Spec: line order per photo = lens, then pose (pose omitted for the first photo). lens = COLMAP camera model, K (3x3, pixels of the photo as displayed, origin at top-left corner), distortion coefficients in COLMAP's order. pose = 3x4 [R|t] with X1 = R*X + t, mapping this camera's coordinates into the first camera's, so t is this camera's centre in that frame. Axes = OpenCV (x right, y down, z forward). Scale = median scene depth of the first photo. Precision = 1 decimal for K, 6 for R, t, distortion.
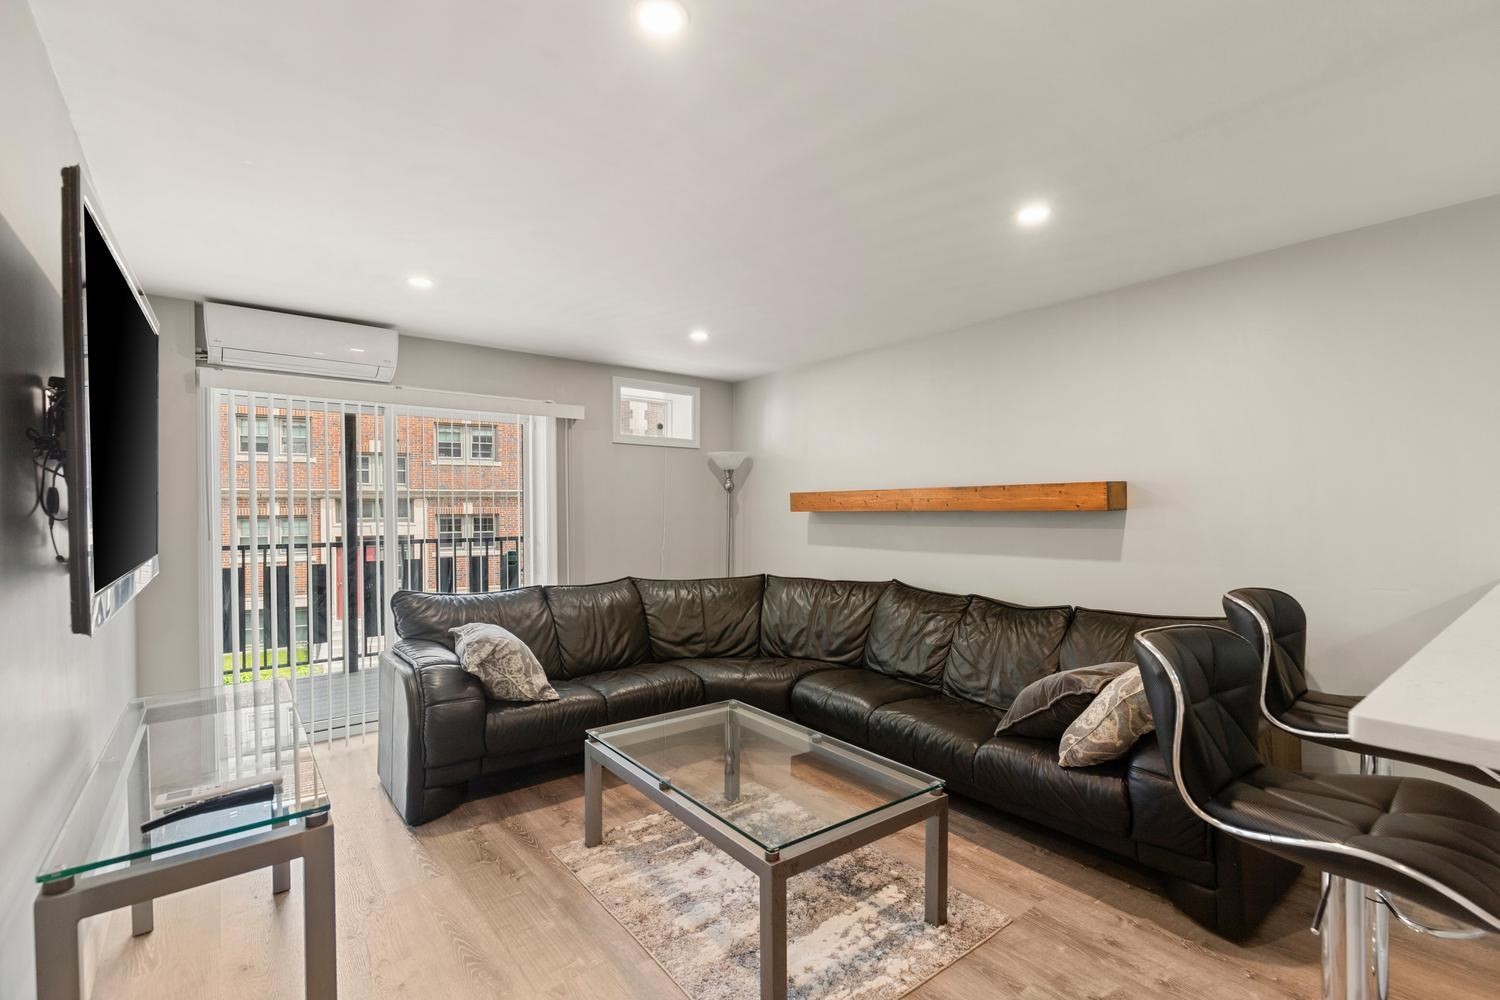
lens RADIAL K [[674.4, 0, 753.3], [0, 674.4, 515.3], [0, 0, 1]] dist [0.008819, -0.000564]
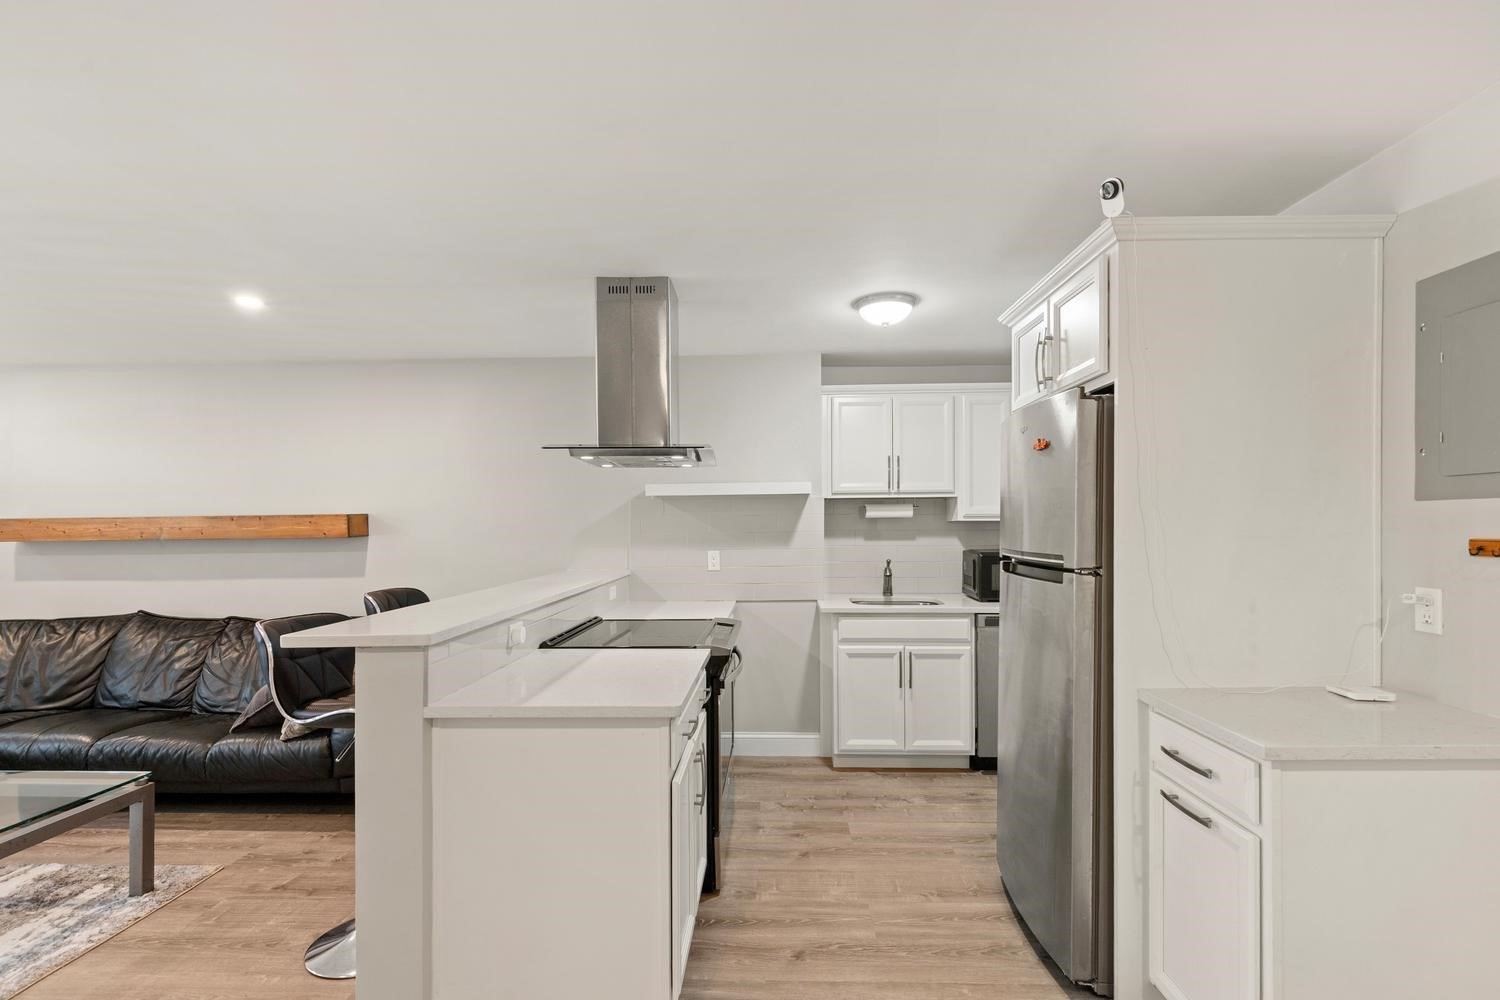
lens RADIAL K [[688.9, 0, 757.0], [0, 688.9, 530.6], [0, 0, 1]] dist [0.007792, -0.001406]
pose [[0.648185, -0.009891, 0.761419, 0.031661], [0.014891, 0.999889, 0.000313, -0.007458], [-0.761337, 0.011135, 0.648260, -0.362102]]
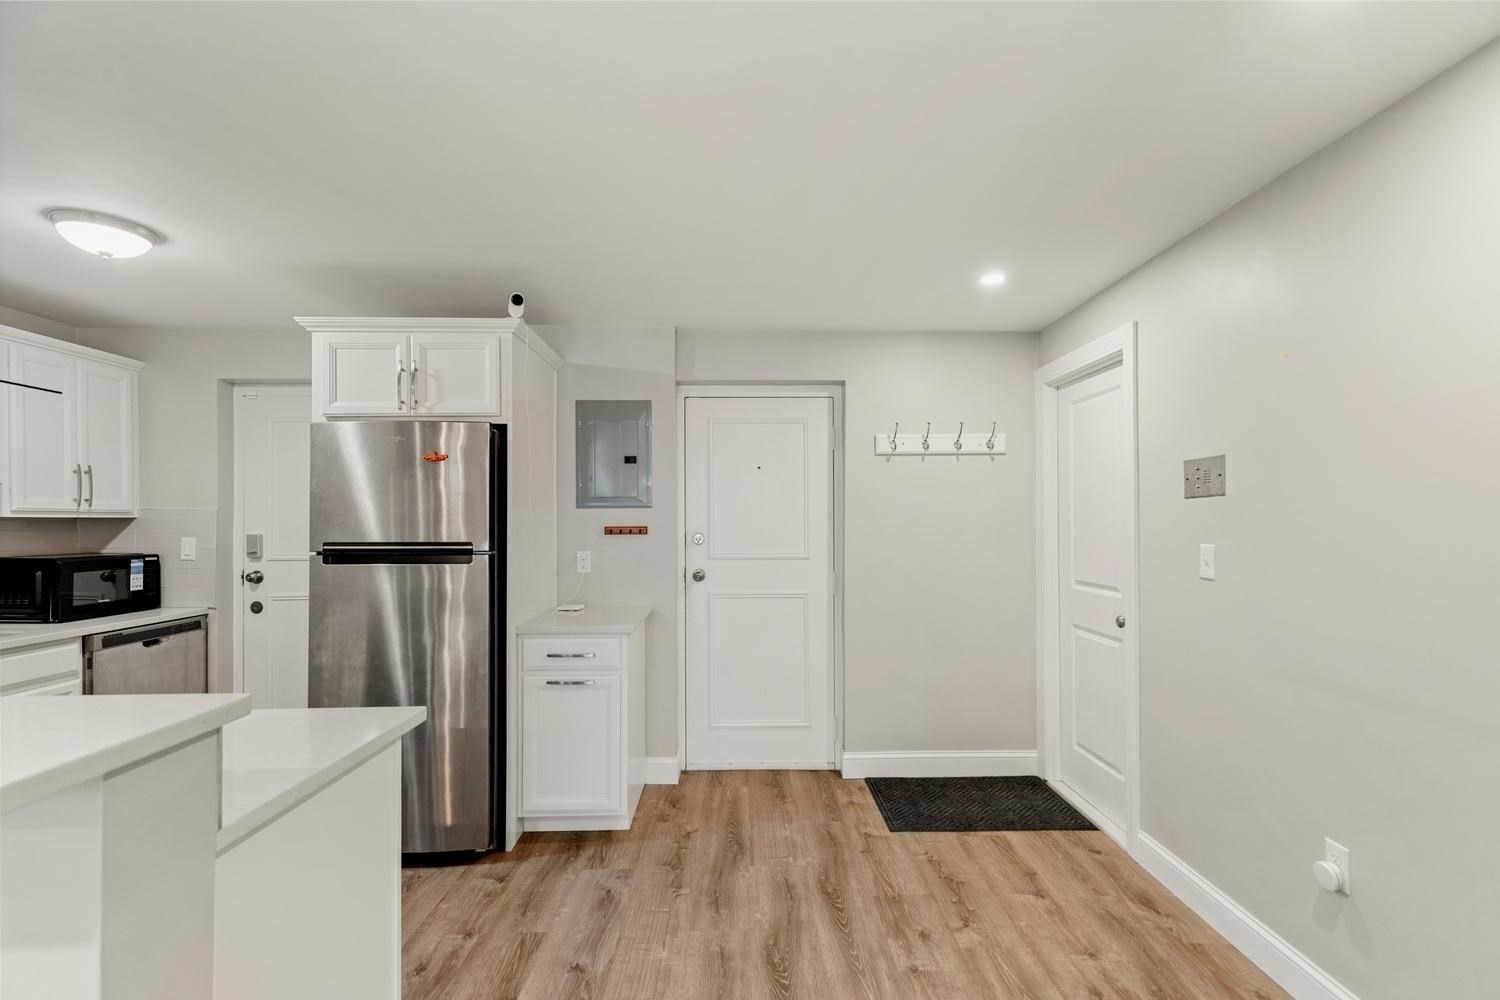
lens RADIAL K [[674.4, 0, 753.3], [0, 674.4, 515.3], [0, 0, 1]] dist [0.008819, -0.000564]
pose [[-0.789420, 0.009782, 0.613776, -0.084483], [0.013124, 0.999913, 0.000944, -0.009556], [-0.613713, 0.008801, -0.789480, 0.221154]]
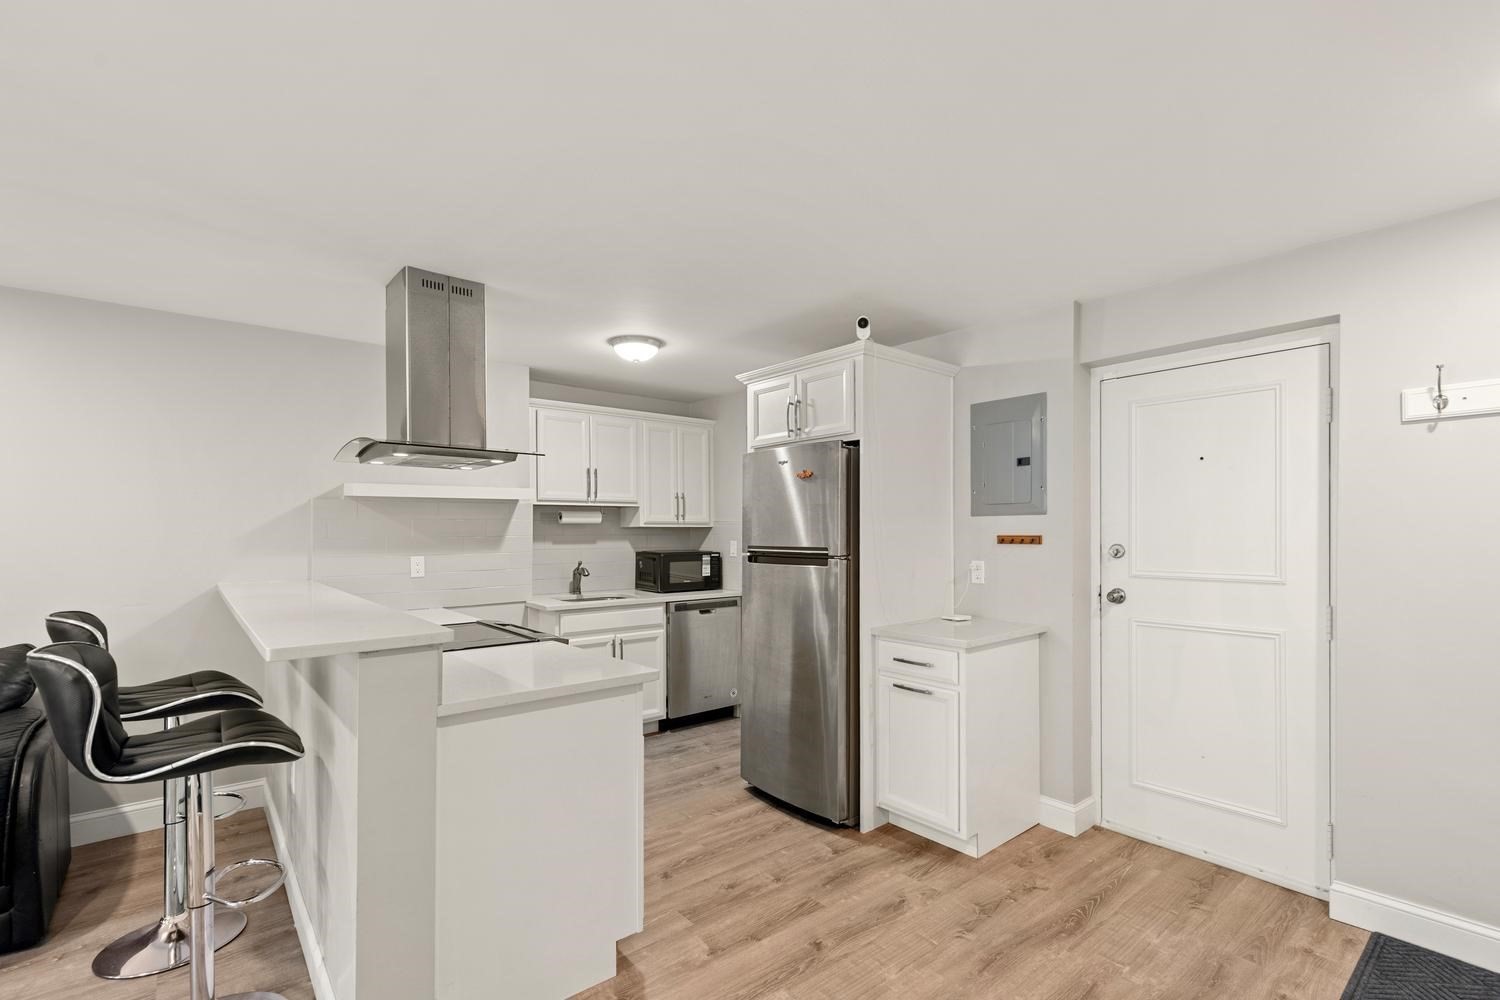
lens RADIAL K [[682.9, 0, 759.1], [0, 682.9, 531.4], [0, 0, 1]] dist [0.009947, -0.003816]
pose [[-0.021731, 0.001132, 0.999763, -0.235599], [0.015485, 0.999880, -0.000796, -0.004459], [-0.999644, 0.015464, -0.021746, -0.078051]]
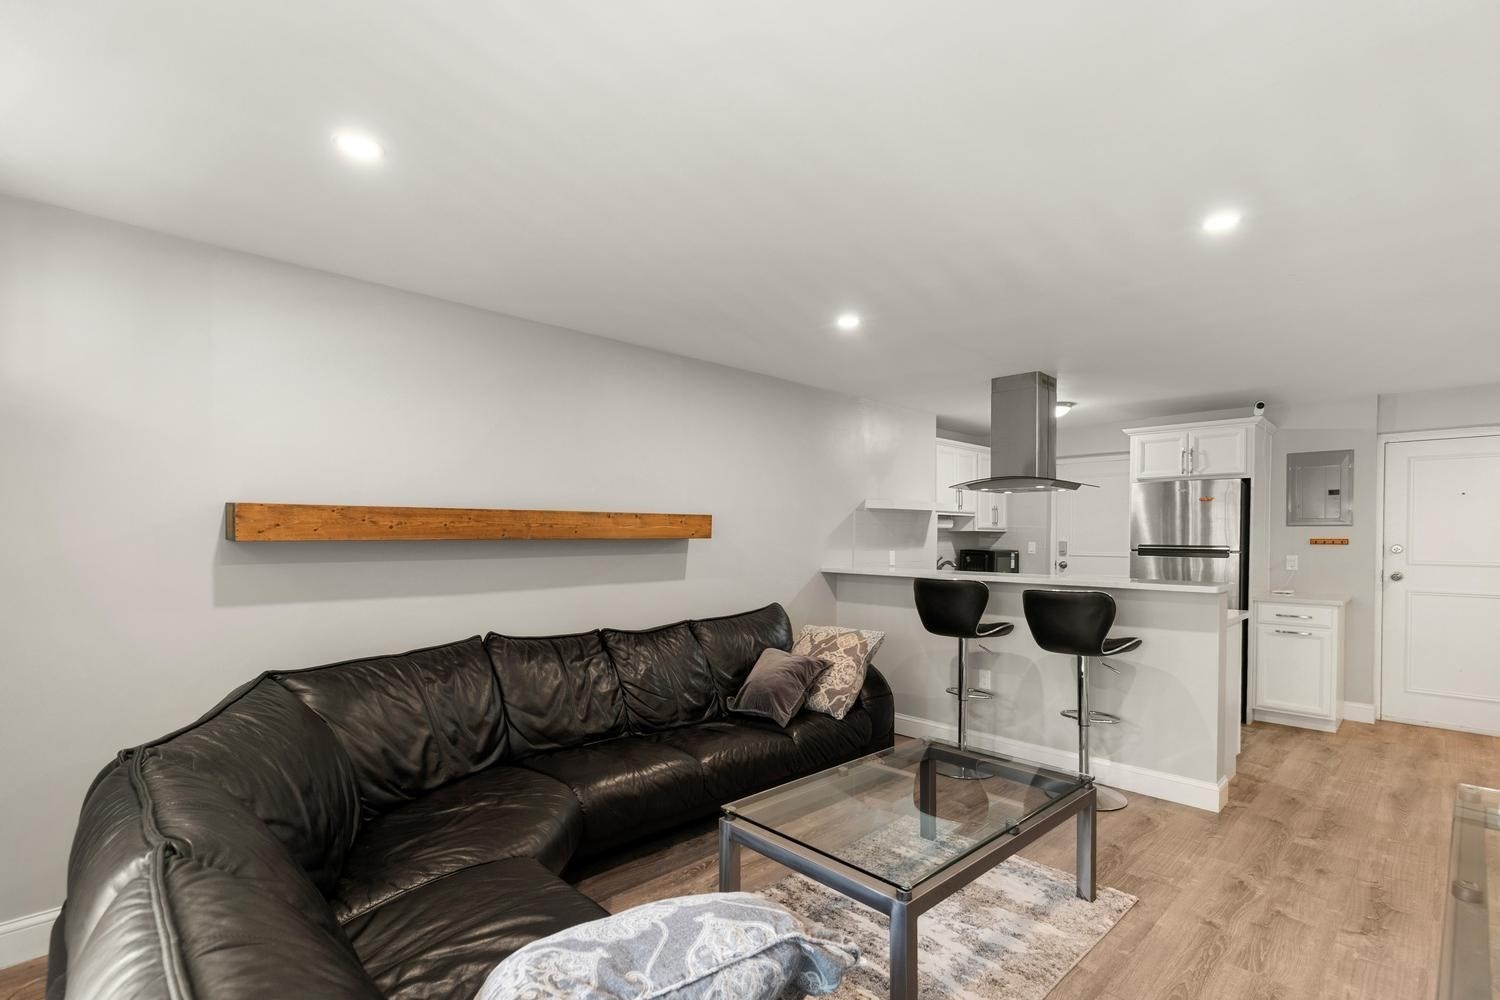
lens RADIAL K [[690.5, 0, 758.0], [0, 690.5, 544.4], [0, 0, 1]] dist [0.001818, -0.000382]
pose [[-0.105522, -0.010587, 0.994361, -0.651299], [0.006935, 0.999911, 0.011382, -0.008303], [-0.994393, 0.008097, -0.105439, 0.904952]]
